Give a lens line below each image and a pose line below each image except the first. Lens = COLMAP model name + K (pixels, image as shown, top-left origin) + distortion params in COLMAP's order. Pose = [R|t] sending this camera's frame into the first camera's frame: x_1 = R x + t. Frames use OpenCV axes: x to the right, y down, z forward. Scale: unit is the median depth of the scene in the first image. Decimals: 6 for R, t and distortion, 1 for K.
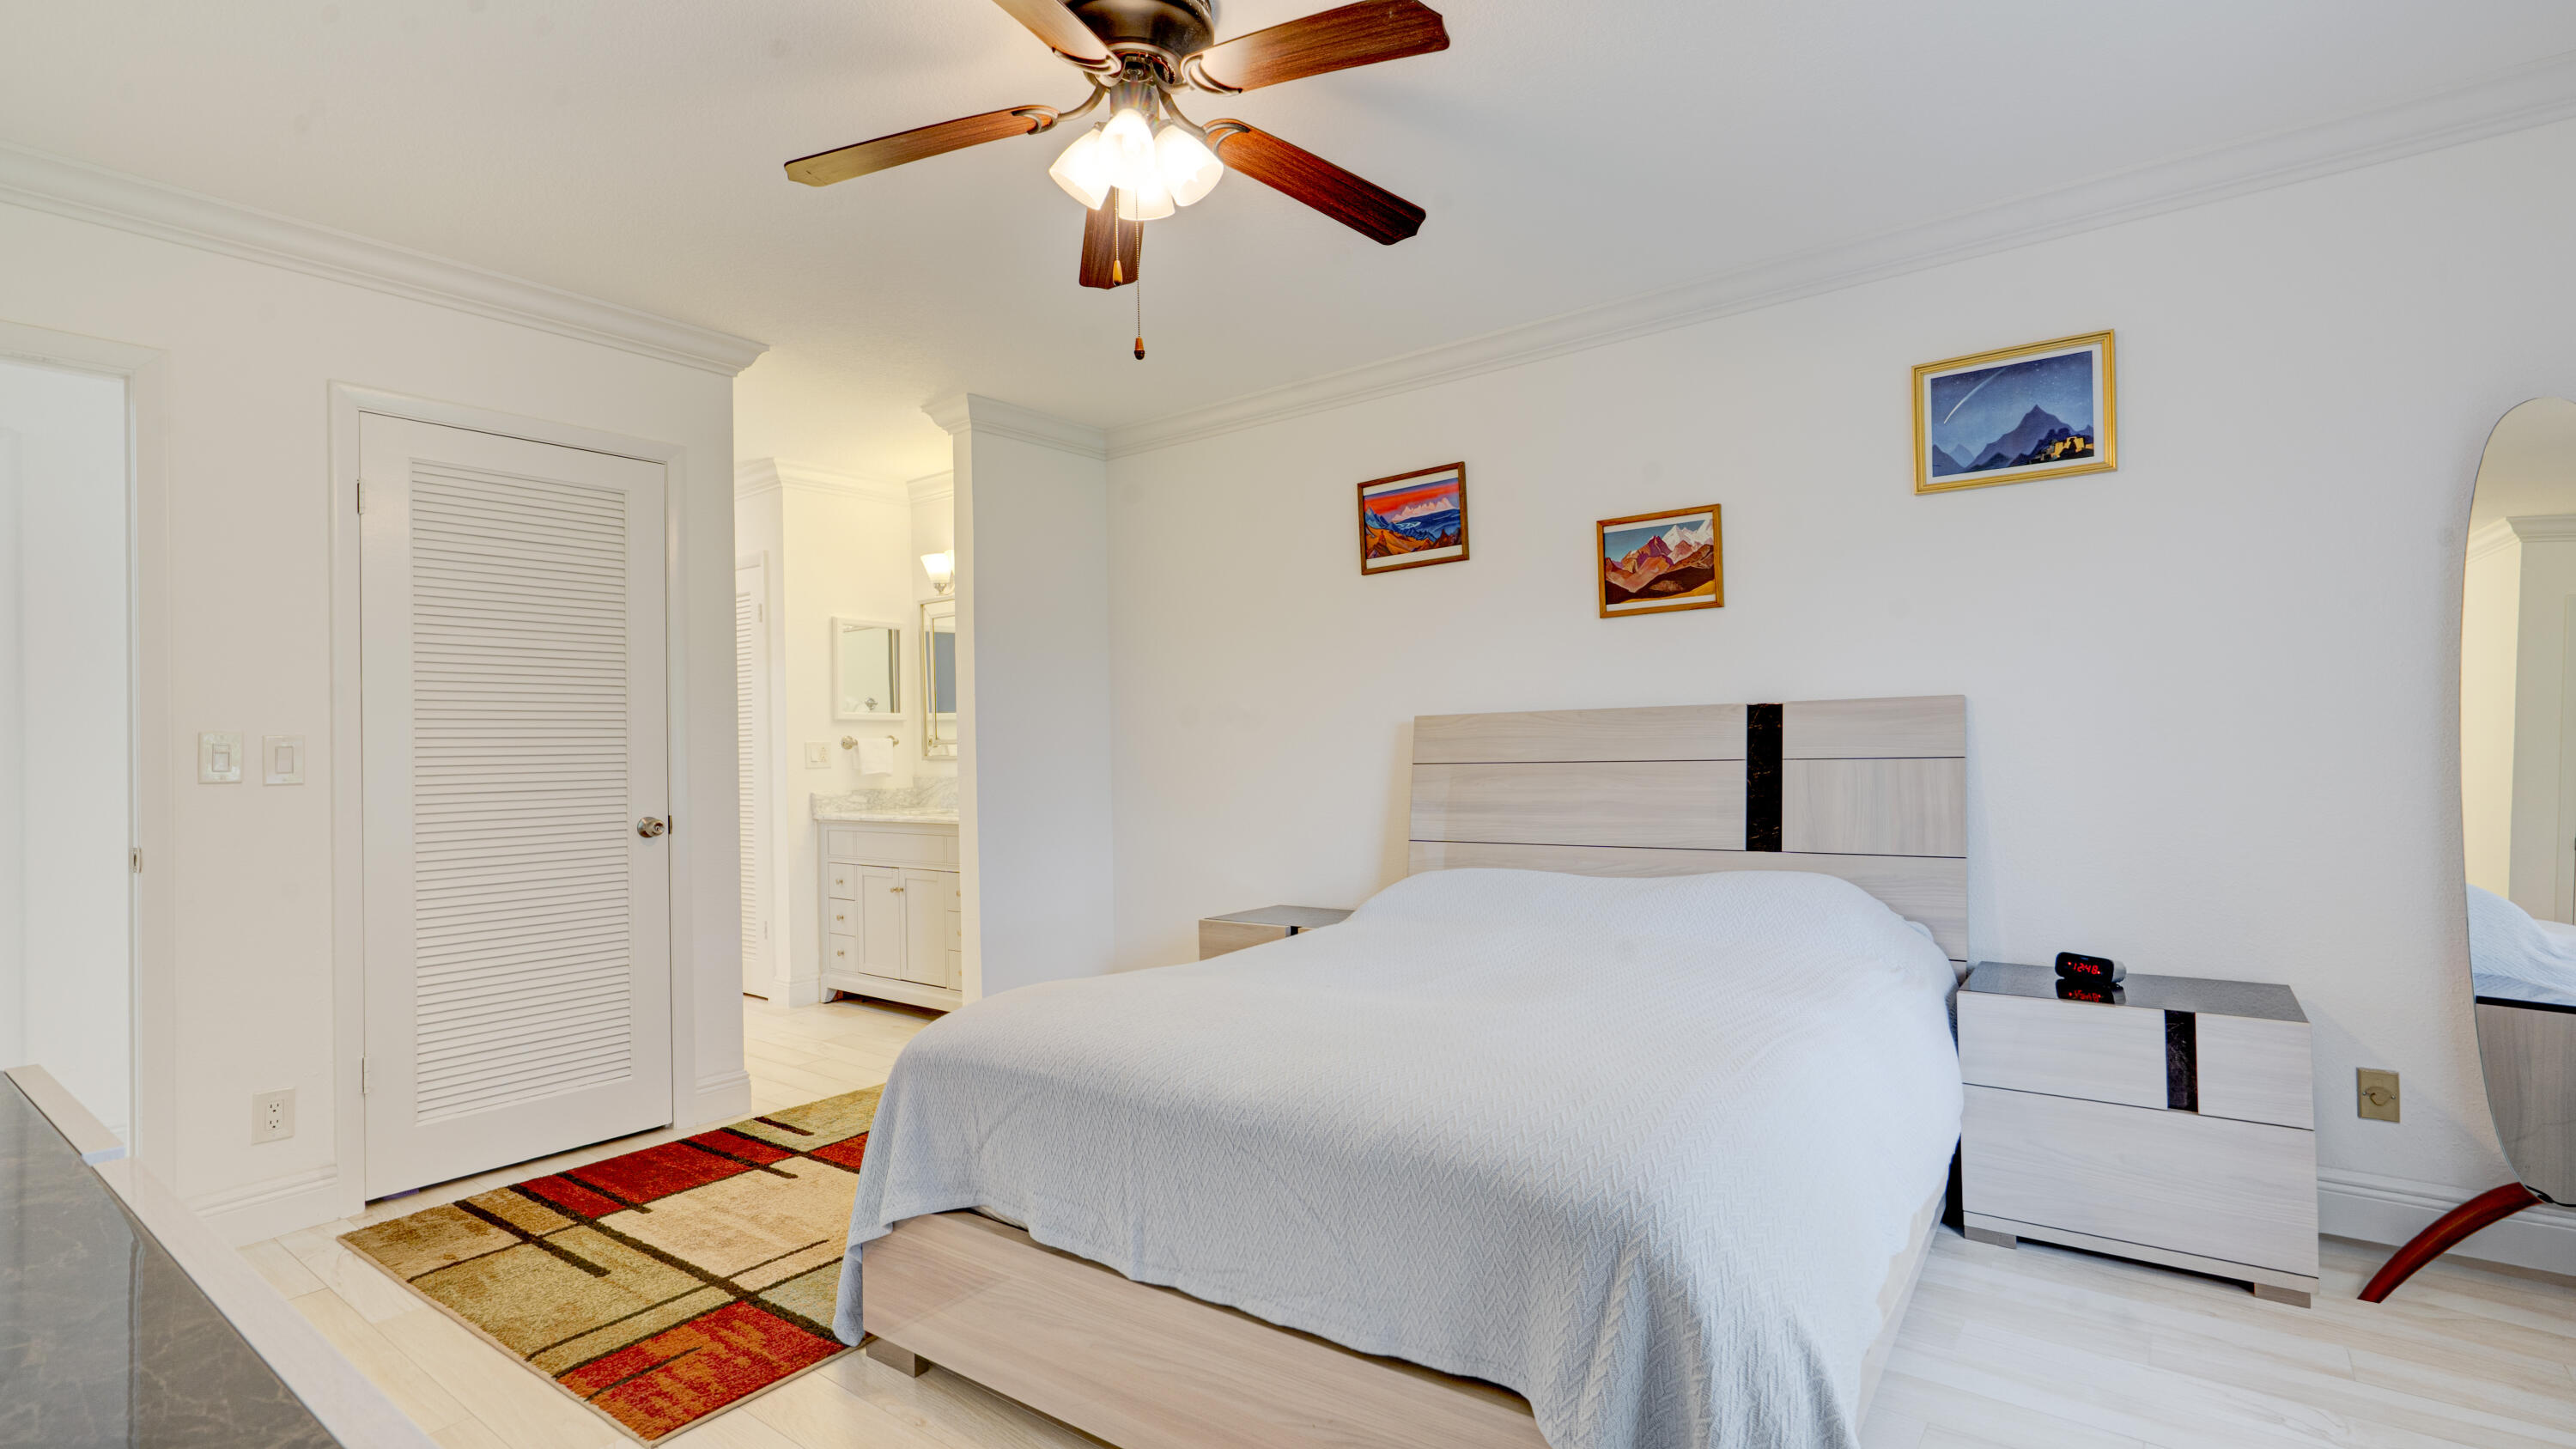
lens RADIAL K [[1178.7, 0, 1288.9], [0, 1178.7, 718.2], [0, 0, 1]] dist [-0.011253, 0.005304]
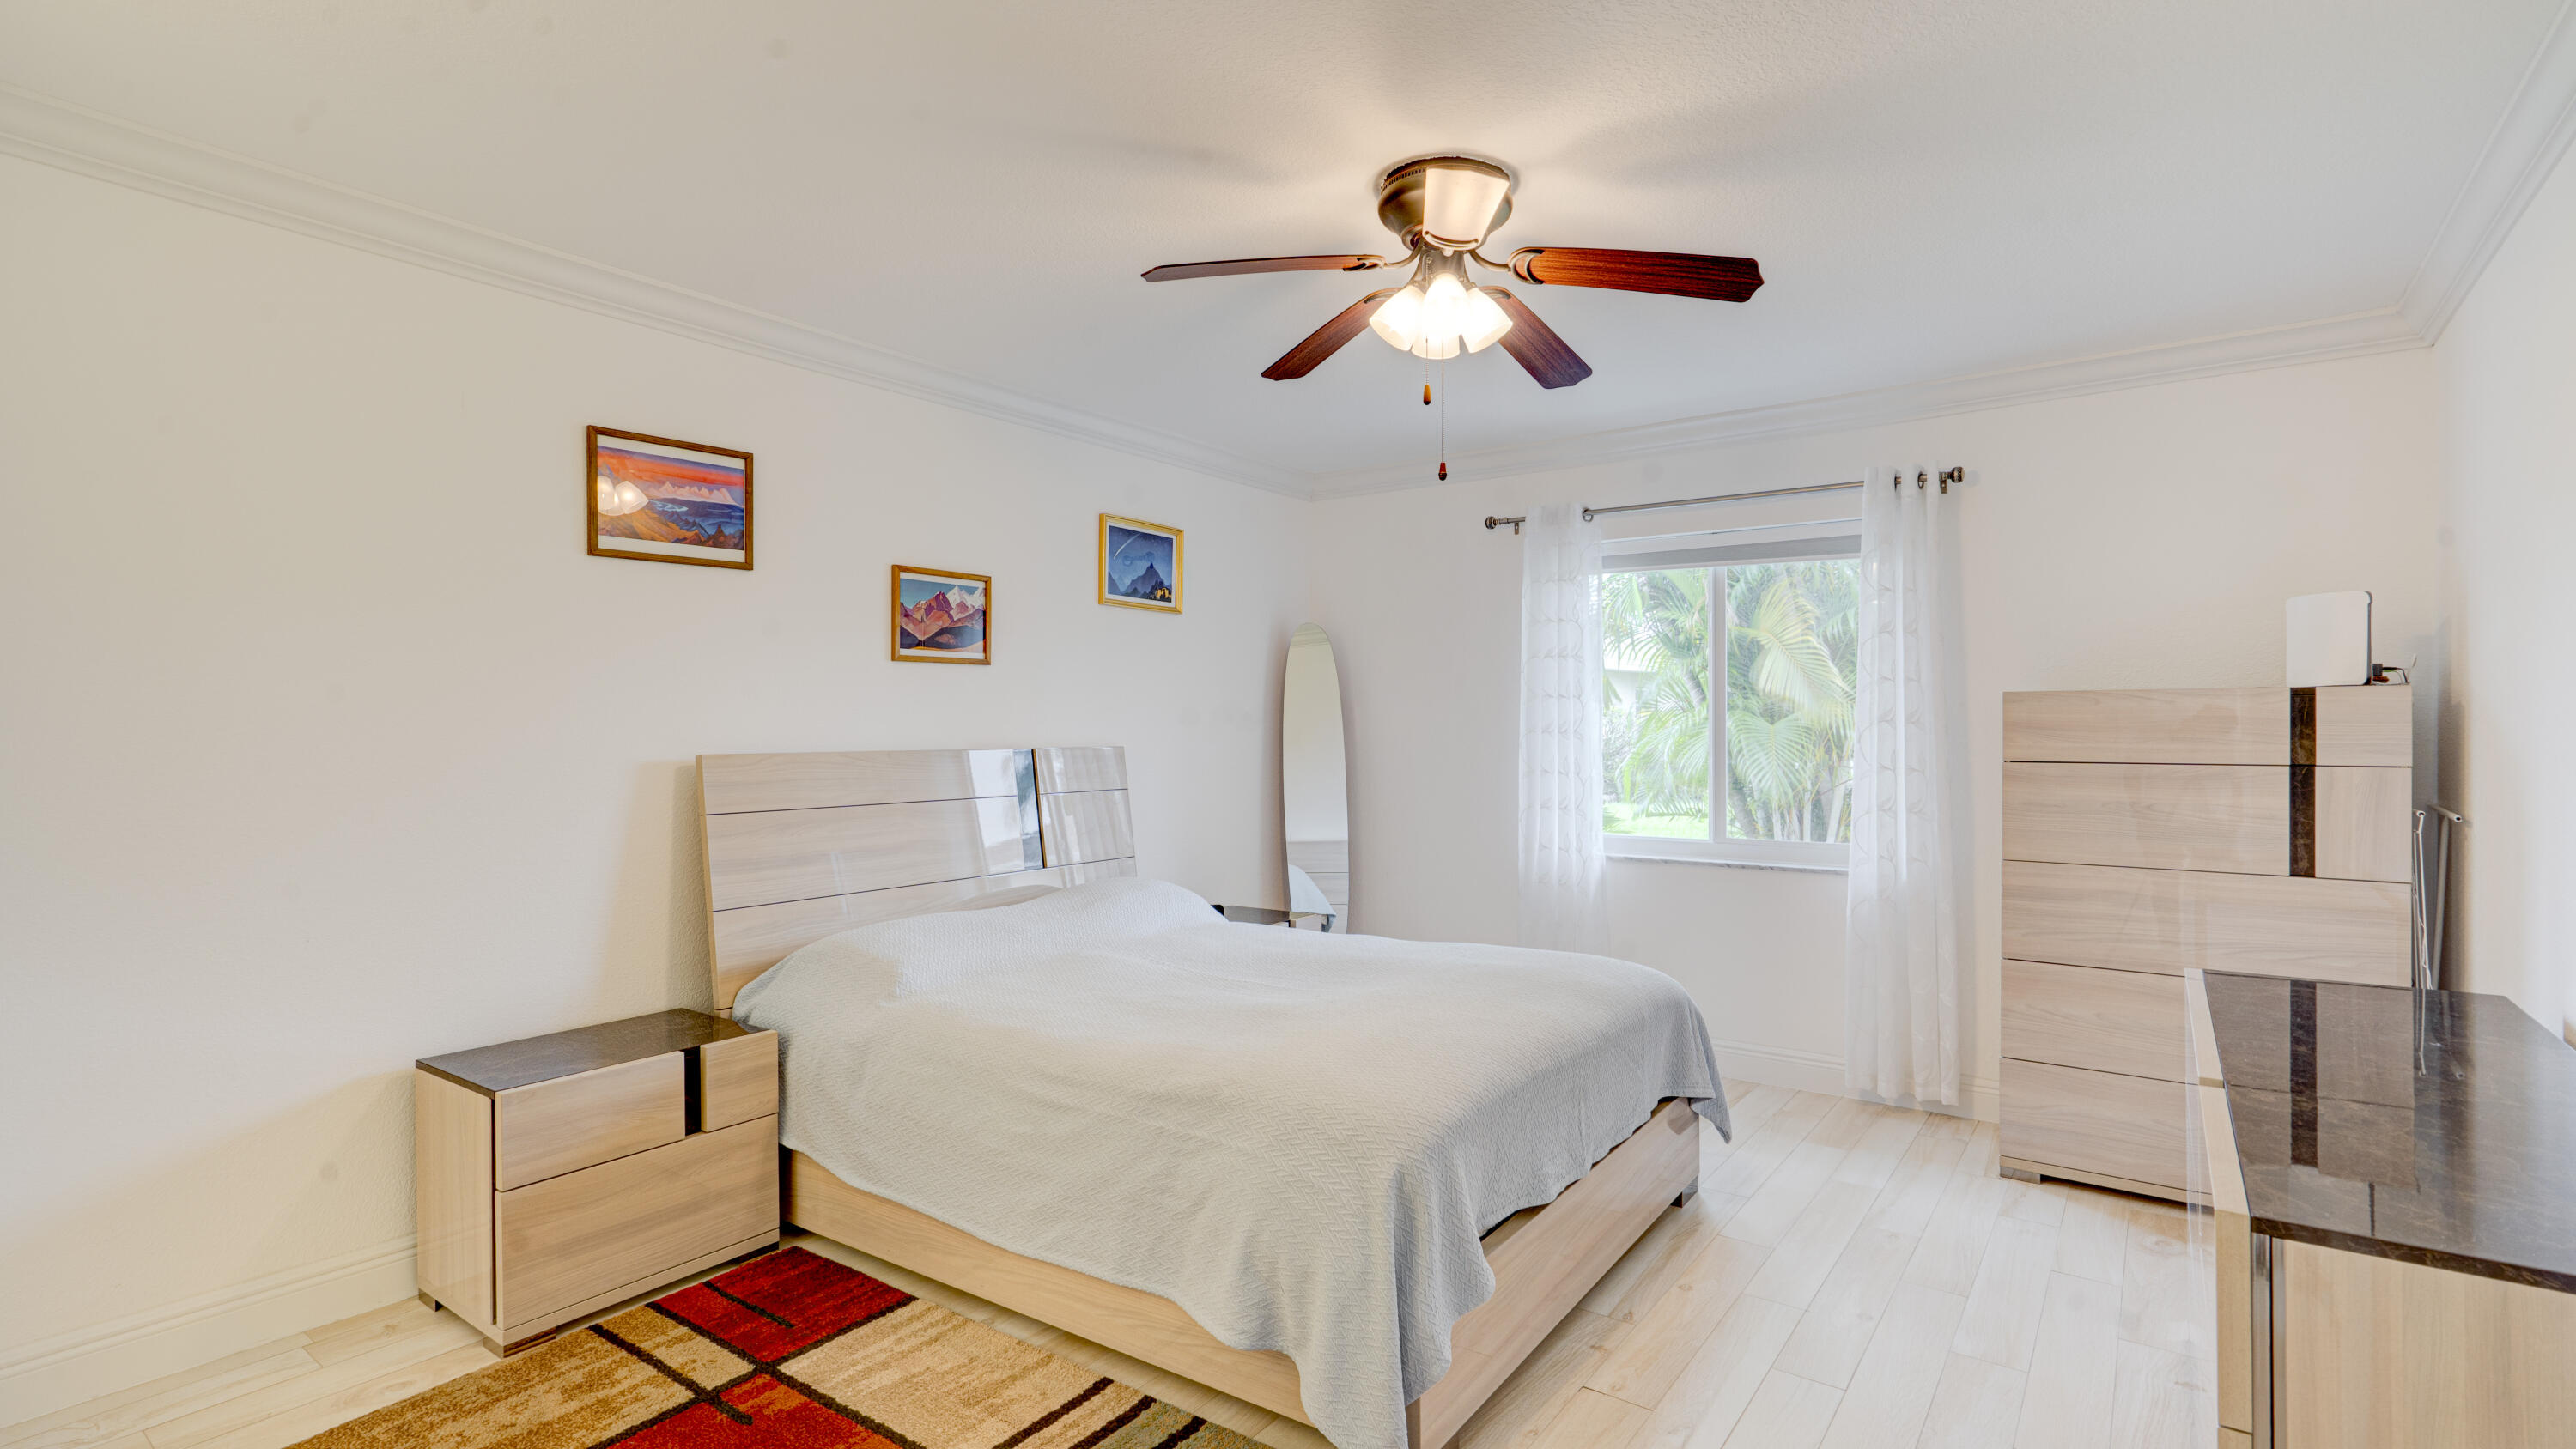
lens RADIAL K [[1178.3, 0, 1283.1], [0, 1178.3, 736.2], [0, 0, 1]] dist [-0.011253, 0.005304]
pose [[-0.030889, 0.024930, 0.999212, -0.771128], [-0.005010, 0.999672, -0.025097, 0.003567], [-0.999510, -0.005782, -0.030754, 0.714635]]
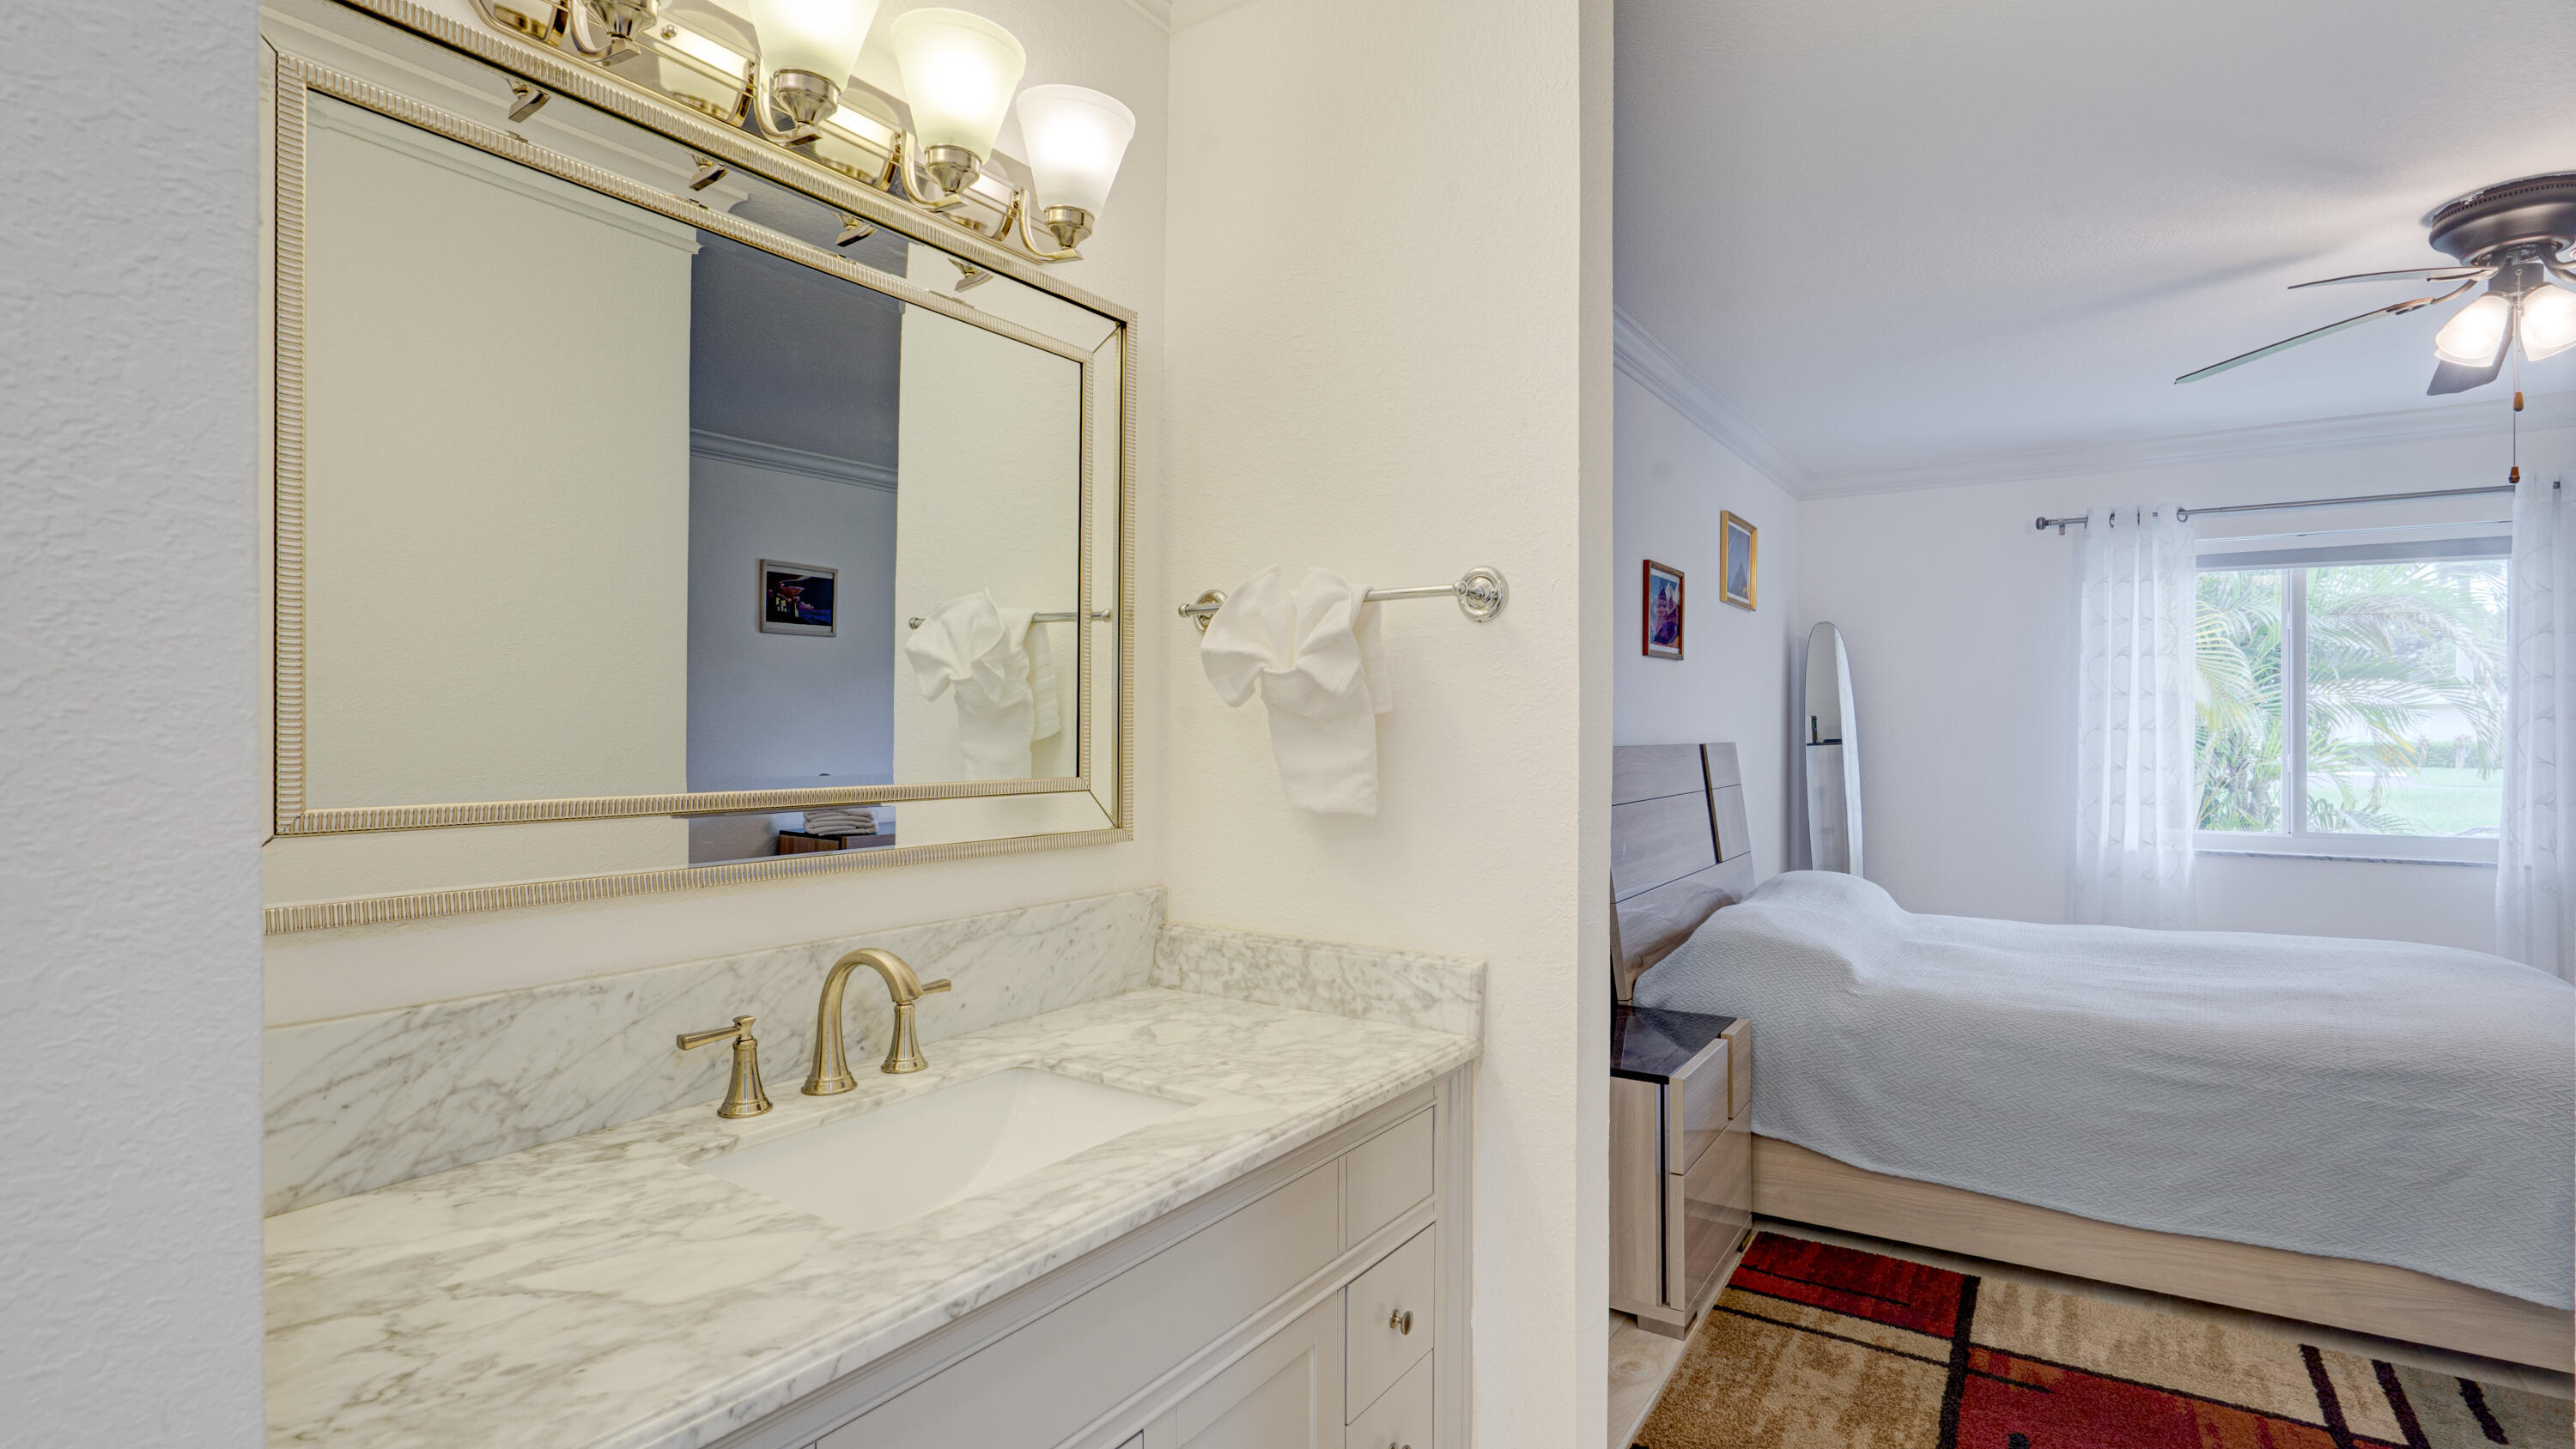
lens RADIAL K [[1178.3, 0, 1310.2], [0, 1178.3, 739.4], [0, 0, 1]] dist [-0.011253, 0.005304]
pose [[-0.059686, 0.021178, 0.997993, -0.755774], [-0.004823, 0.999757, -0.021504, 0.011597], [-0.998206, -0.006097, -0.059569, 1.384119]]
